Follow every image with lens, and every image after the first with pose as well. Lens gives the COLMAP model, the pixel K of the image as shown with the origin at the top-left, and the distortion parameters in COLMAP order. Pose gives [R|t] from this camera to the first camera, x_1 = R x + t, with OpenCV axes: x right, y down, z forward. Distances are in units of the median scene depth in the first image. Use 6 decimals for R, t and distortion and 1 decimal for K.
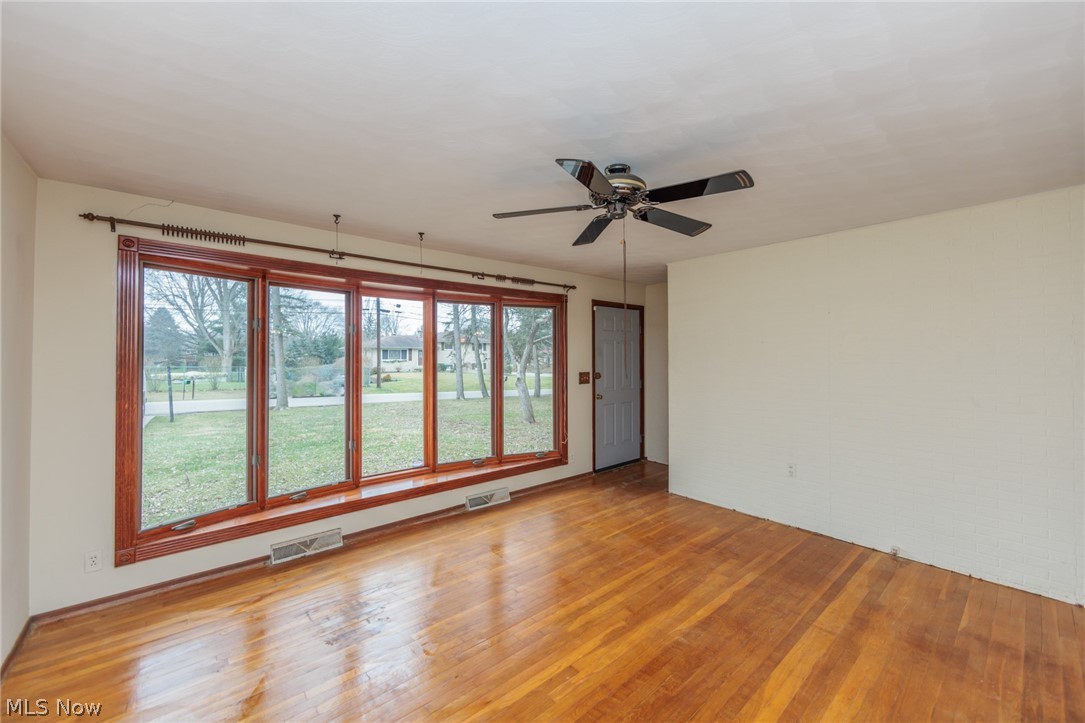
lens RADIAL K [[422.2, 0, 544.2], [0, 422.2, 358.6], [0, 0, 1]] dist [-0.004487, 0.000142]
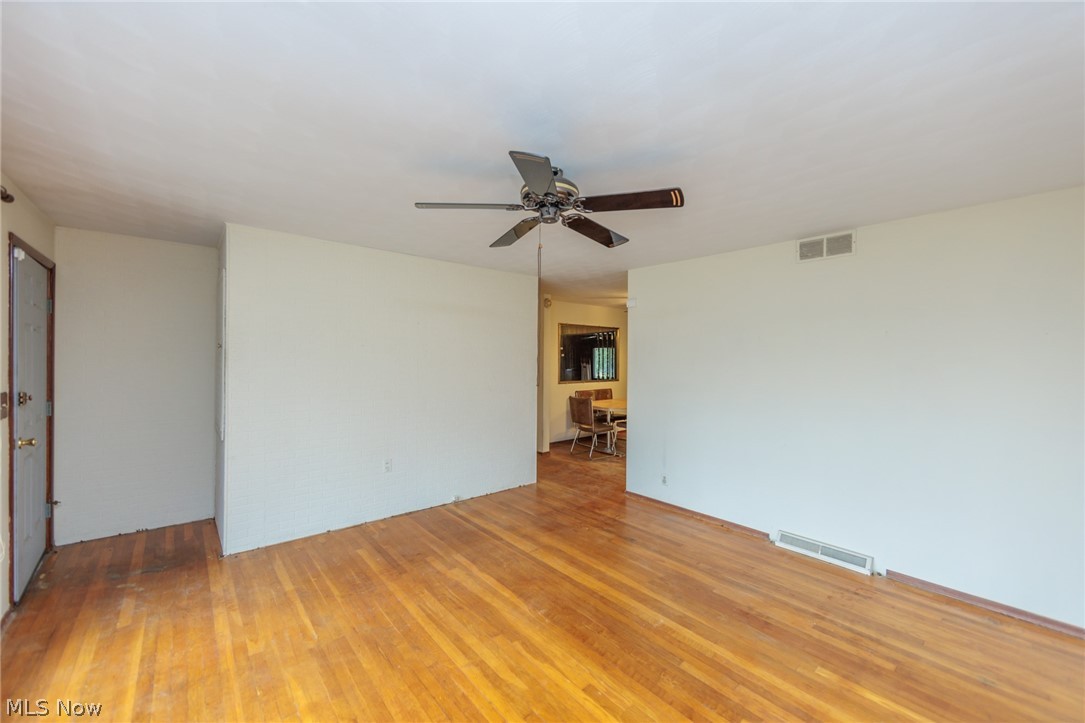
lens RADIAL K [[422.2, 0, 544.2], [0, 422.2, 345.0], [0, 0, 1]] dist [-0.004487, 0.000142]
pose [[-0.001275, 0.032168, 0.999482, -0.534308], [-0.006051, 0.999464, -0.032175, -0.011374], [-0.999981, -0.006089, -0.001080, 0.639089]]
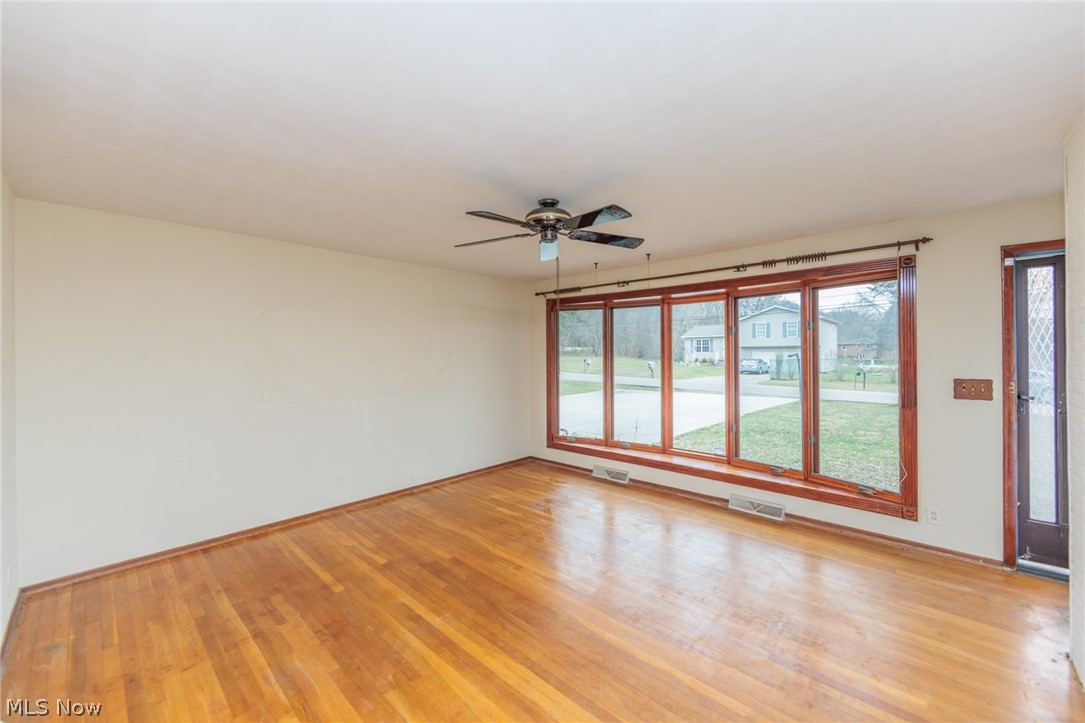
lens RADIAL K [[422.2, 0, 544.9], [0, 422.2, 356.9], [0, 0, 1]] dist [-0.004487, 0.000142]
pose [[0.113718, 0.010810, -0.993454, 0.886037], [0.003414, 0.999931, 0.011272, -0.009245], [0.993507, -0.004673, 0.113674, 0.535038]]
